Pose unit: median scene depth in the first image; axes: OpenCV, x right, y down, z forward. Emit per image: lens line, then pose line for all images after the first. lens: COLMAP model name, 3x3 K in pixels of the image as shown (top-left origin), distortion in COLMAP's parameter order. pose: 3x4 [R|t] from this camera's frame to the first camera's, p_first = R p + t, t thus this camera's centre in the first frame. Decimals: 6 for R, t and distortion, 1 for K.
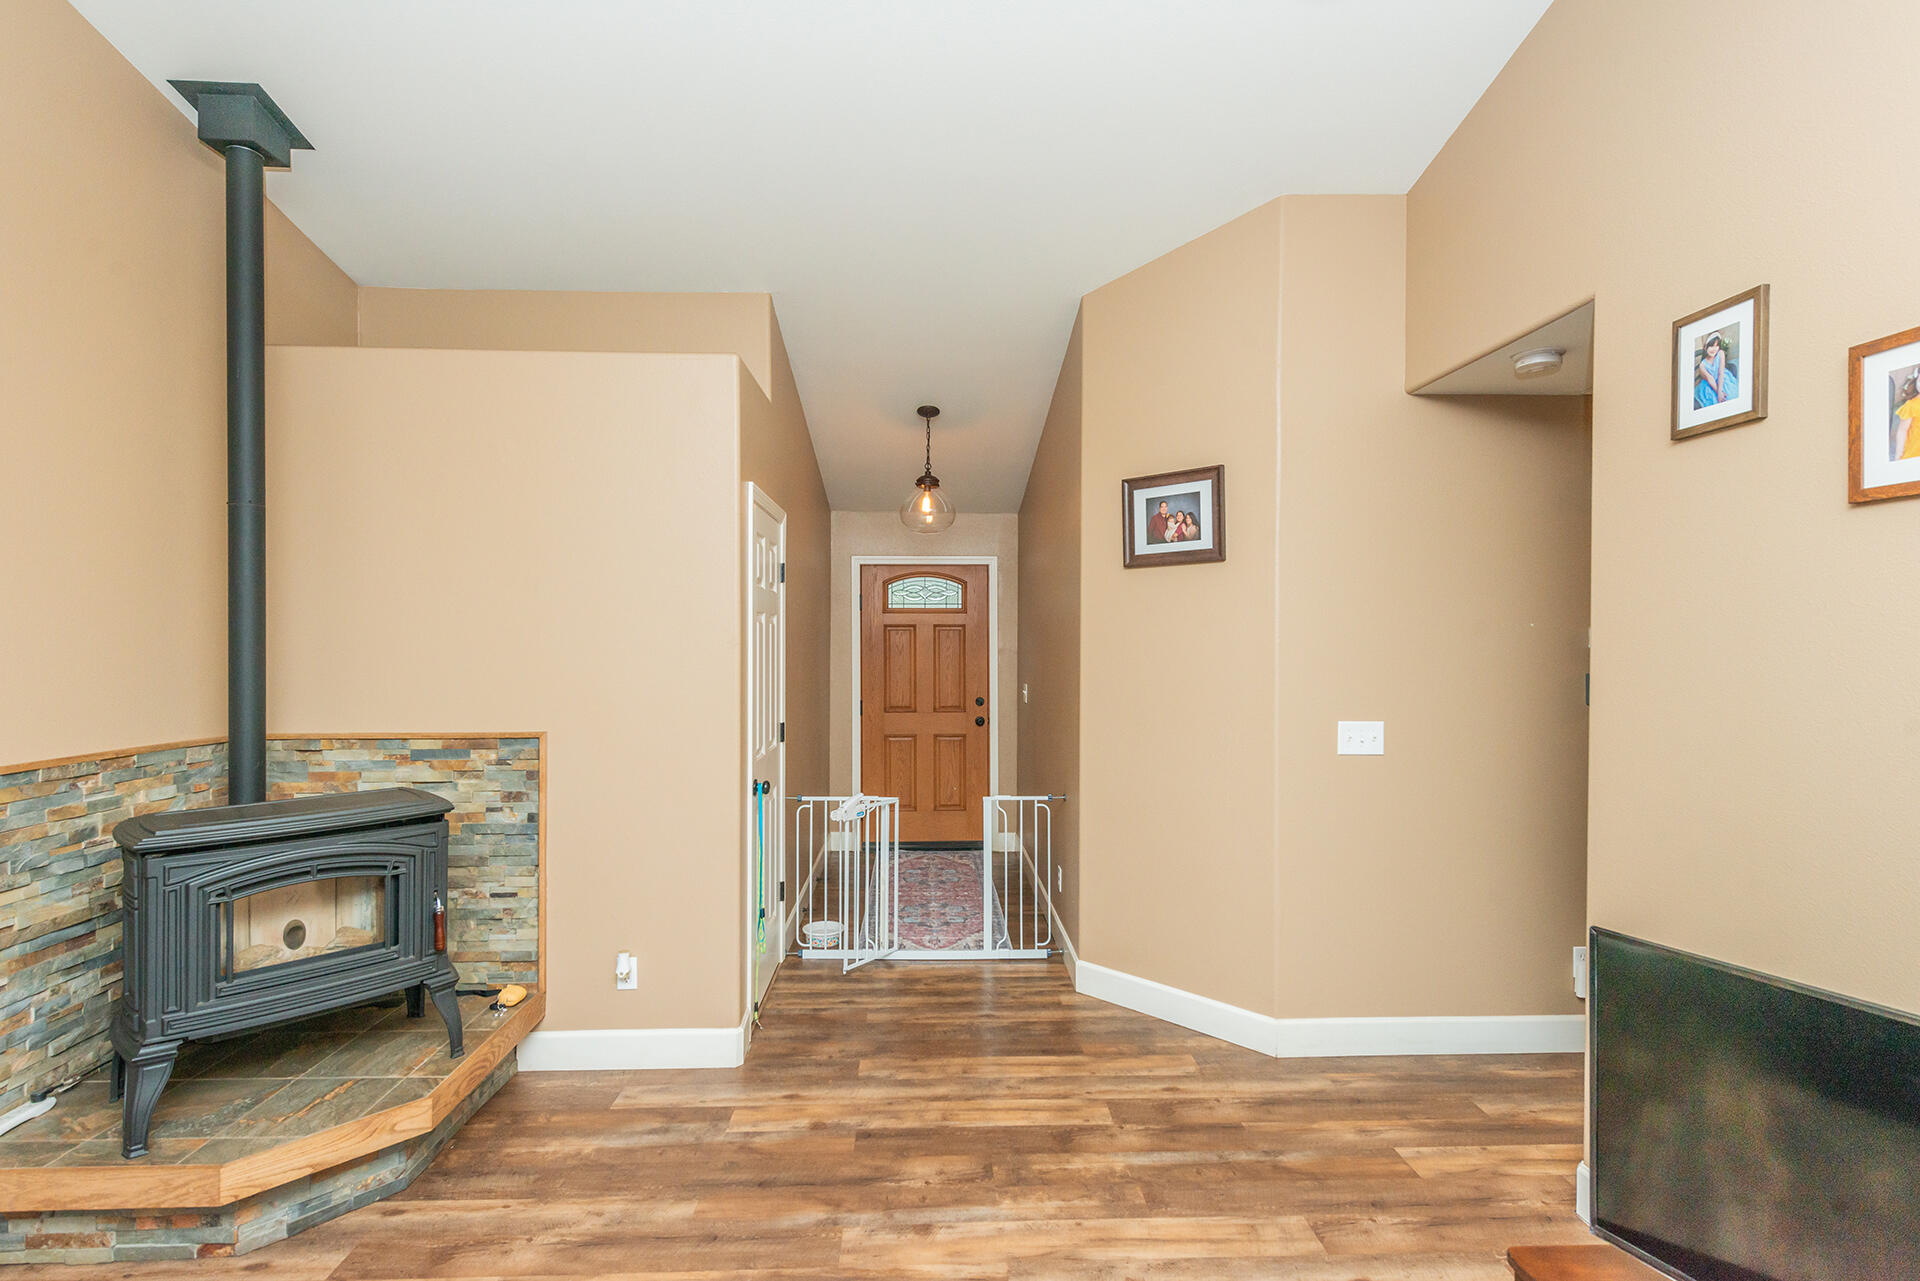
lens RADIAL K [[893.4, 0, 951.7], [0, 893.4, 639.7], [0, 0, 1]] dist [-0.003165, 0.001002]
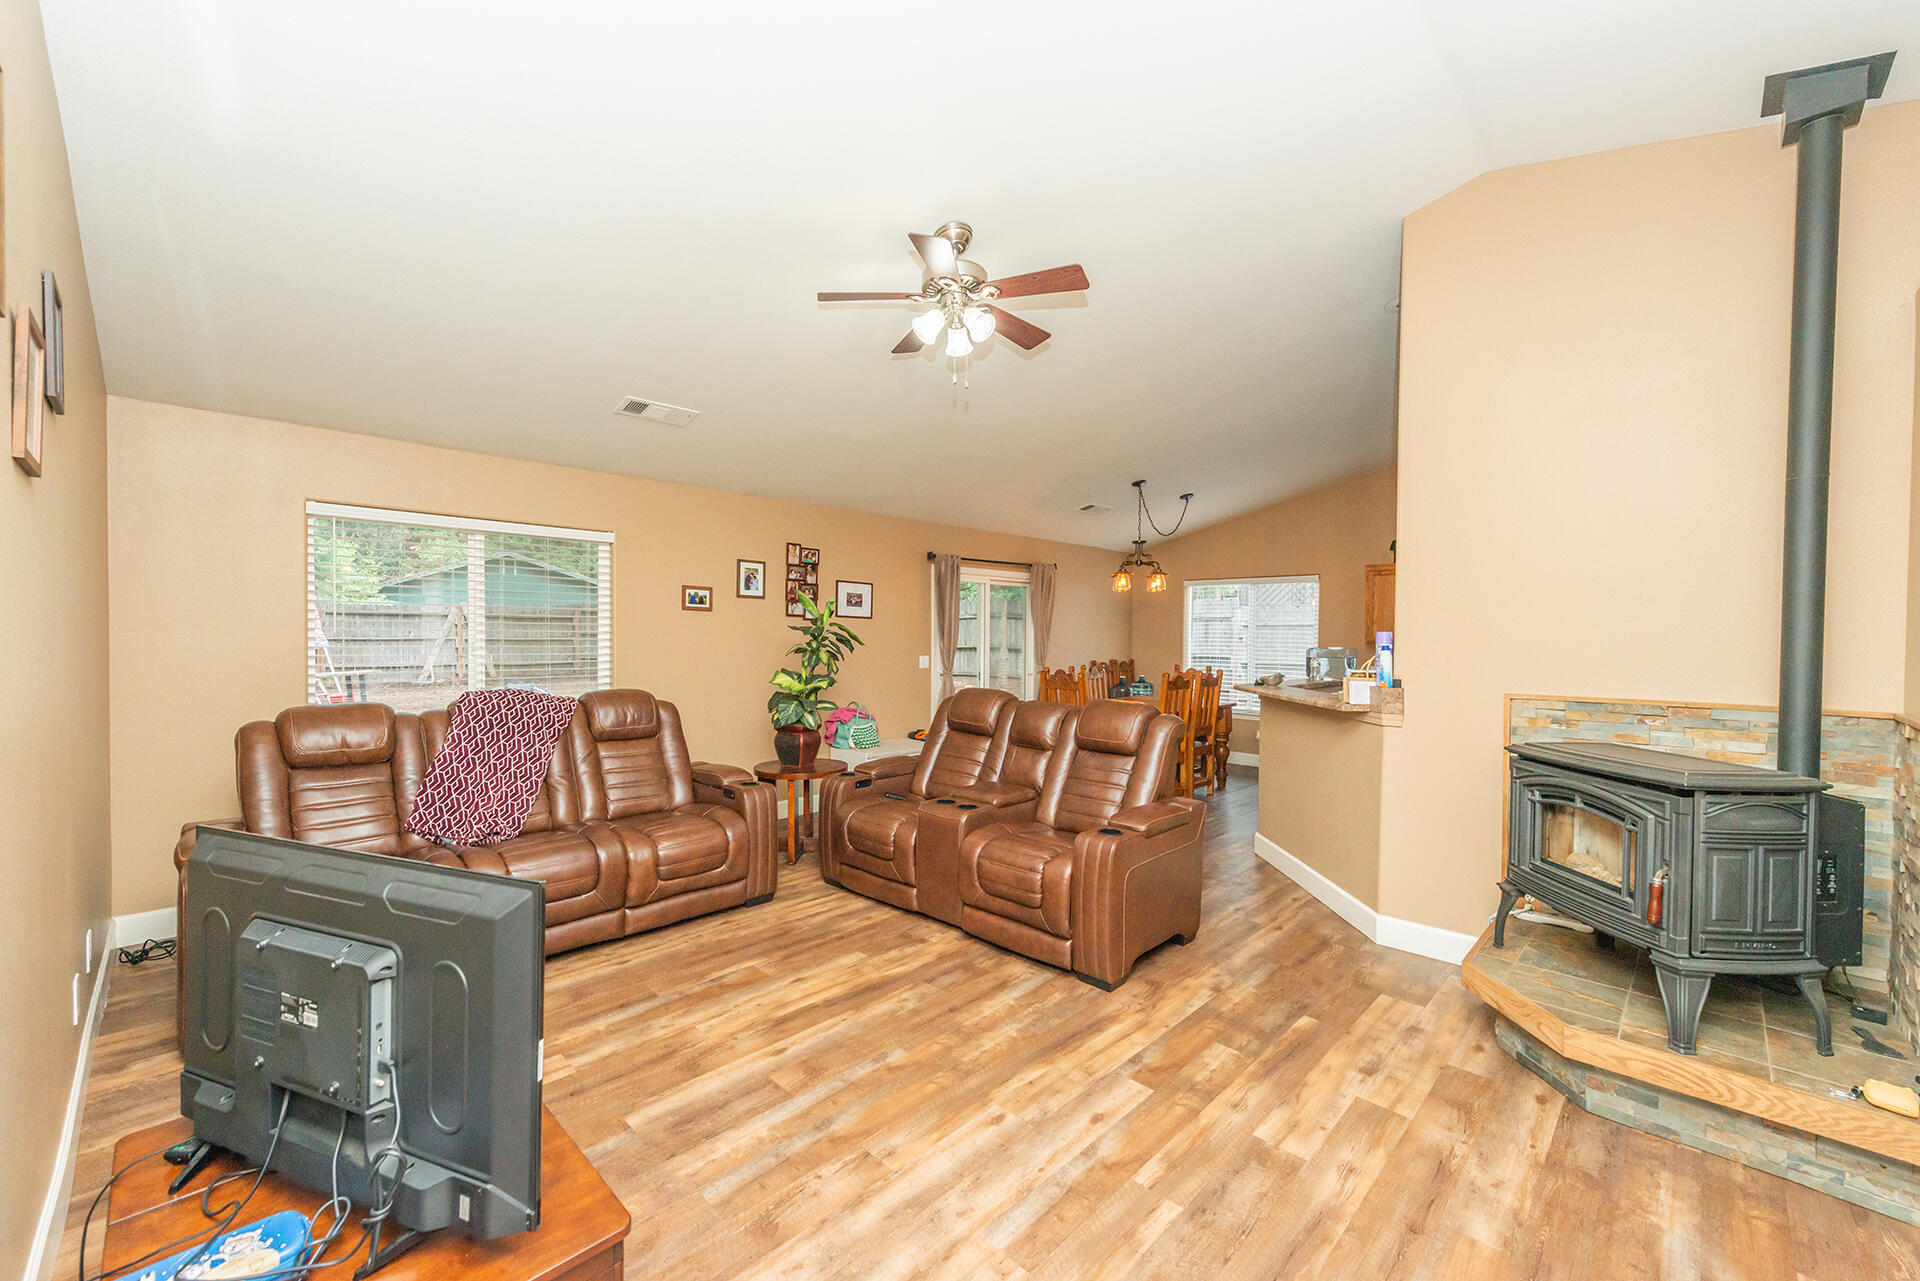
lens RADIAL K [[748.0, 0, 953.5], [0, 748.0, 644.1], [0, 0, 1]] dist [0.007154, -0.001743]
pose [[-0.733056, 0.000466, -0.680168, 0.497990], [-0.014368, 0.999766, 0.016171, 0.037195], [0.680017, 0.021627, -0.732878, 0.982831]]
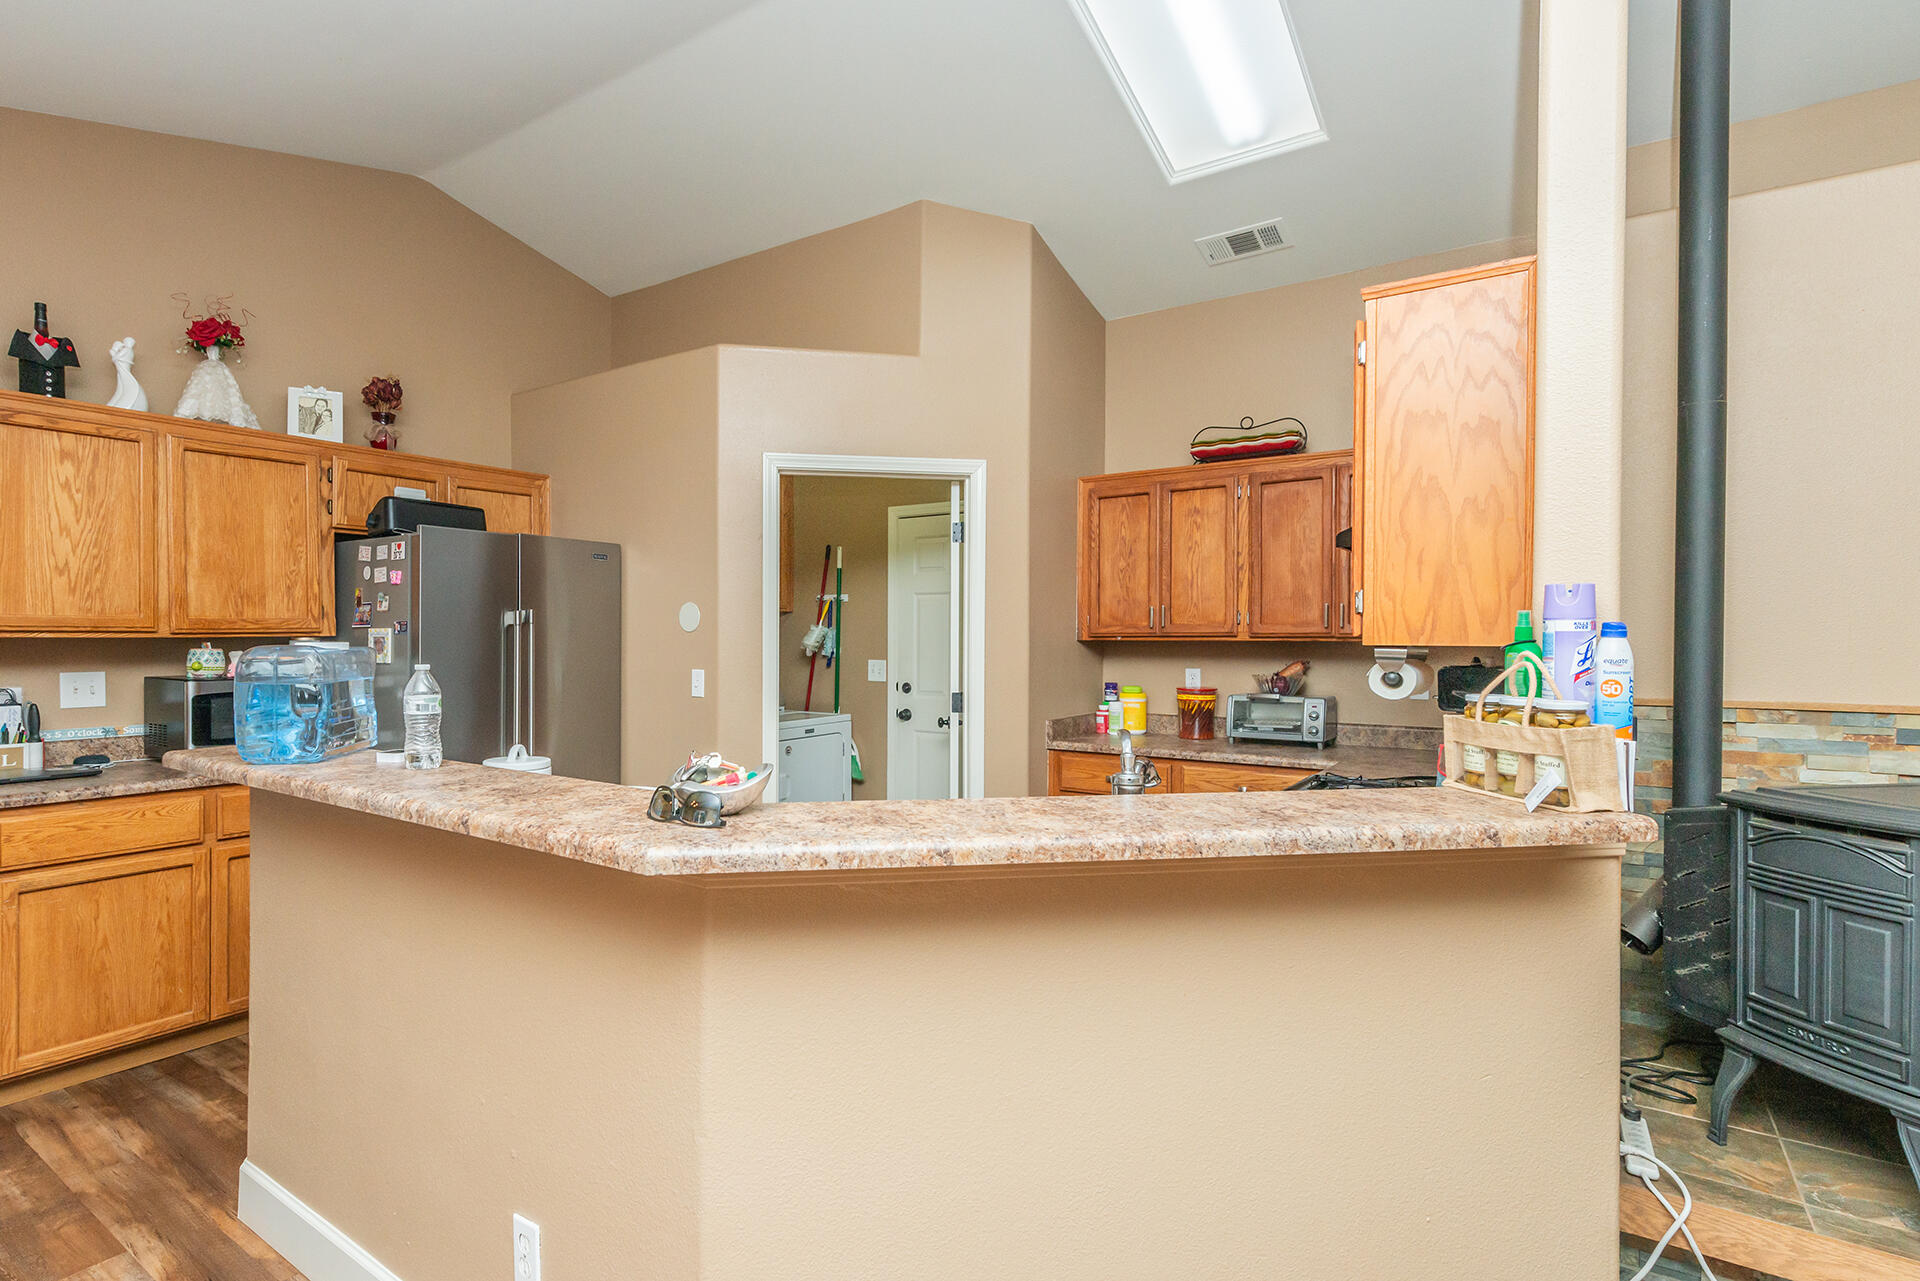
lens RADIAL K [[949.5, 0, 944.0], [0, 949.5, 636.6], [0, 0, 1]] dist [-0.004102, -0.000263]
pose [[0.790964, 0.002346, -0.611859, -0.810998], [-0.003661, 0.999993, -0.000899, 0.057172], [0.611852, 0.002952, 0.790967, -0.073641]]
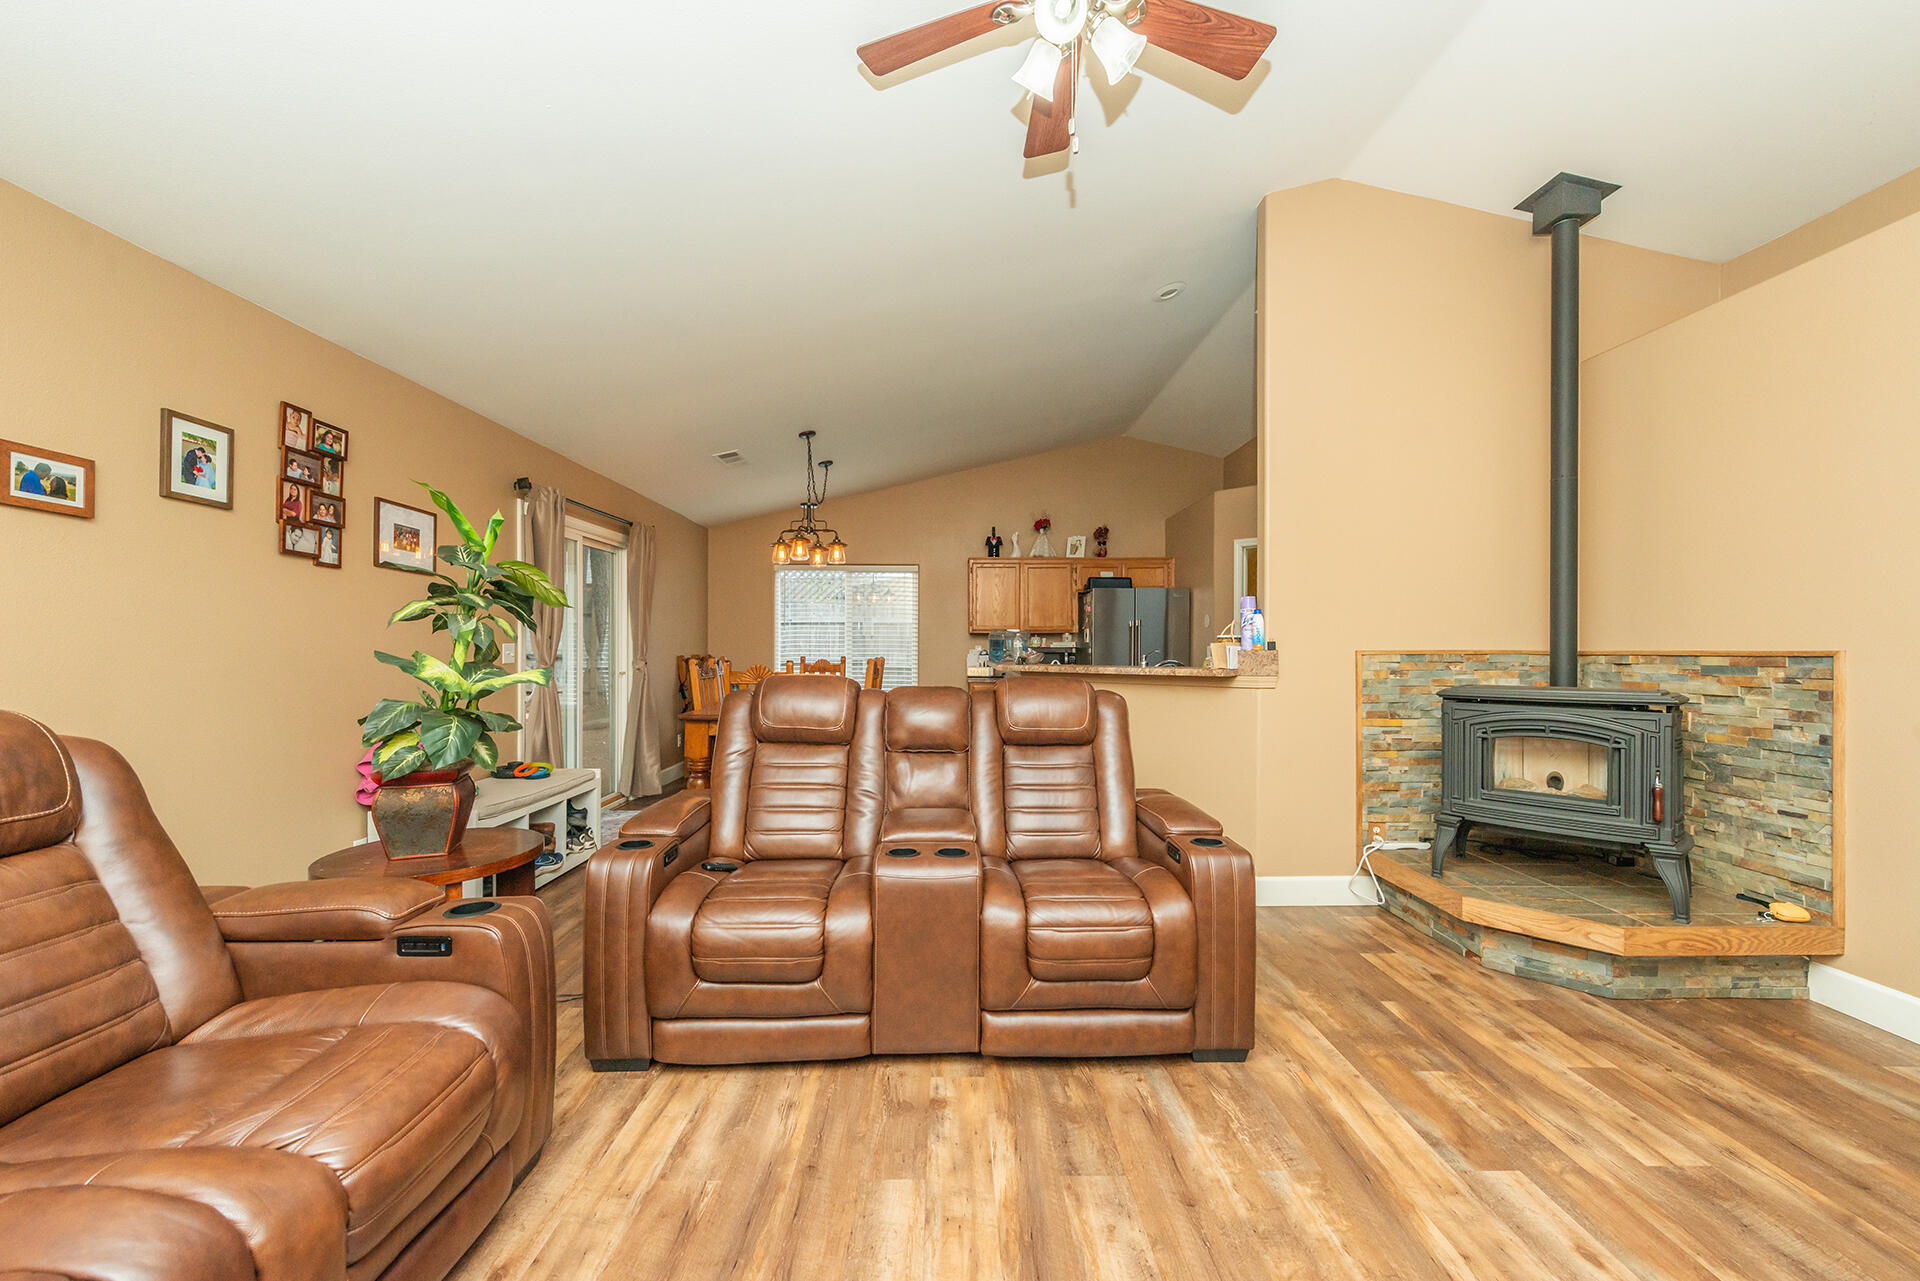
lens RADIAL K [[748.0, 0, 952.7], [0, 748.0, 643.1], [0, 0, 1]] dist [0.007154, -0.001743]
pose [[-0.035740, -0.008492, -0.999325, 0.403472], [-0.008434, 0.999931, -0.008195, 0.119925], [0.999326, 0.008136, -0.035809, 0.102720]]
